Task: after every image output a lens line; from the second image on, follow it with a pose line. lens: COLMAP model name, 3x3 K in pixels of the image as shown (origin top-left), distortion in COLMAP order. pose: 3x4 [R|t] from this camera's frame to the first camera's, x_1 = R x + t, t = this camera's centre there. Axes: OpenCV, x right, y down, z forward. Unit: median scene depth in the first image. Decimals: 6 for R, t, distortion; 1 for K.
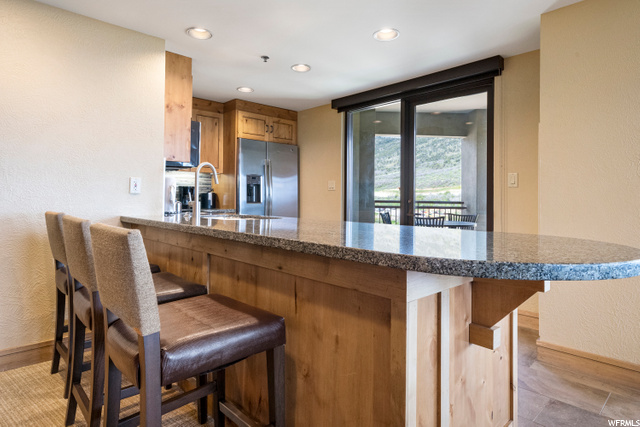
lens RADIAL K [[367.1, 0, 320.0], [0, 367.1, 213.5], [0, 0, 1]] dist [-0.000571, -0.000060]
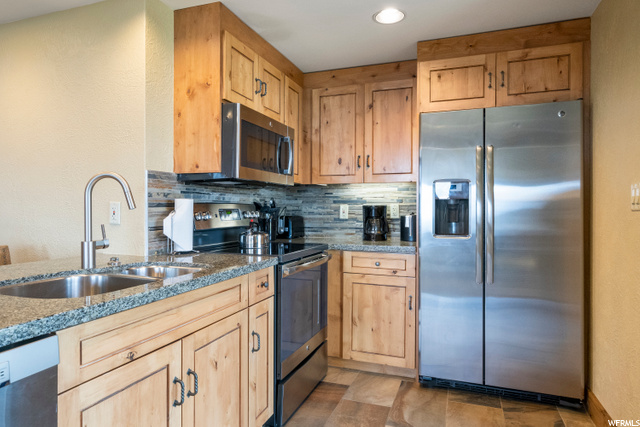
lens RADIAL K [[393.2, 0, 320.0], [0, 393.2, 213.5], [0, 0, 1]] dist [0.001509, 0.000048]
pose [[0.455920, 0.003396, -0.890014, 0.217405], [-0.031272, 0.999436, -0.012206, -0.046073], [0.889471, 0.033398, 0.455769, 0.593139]]
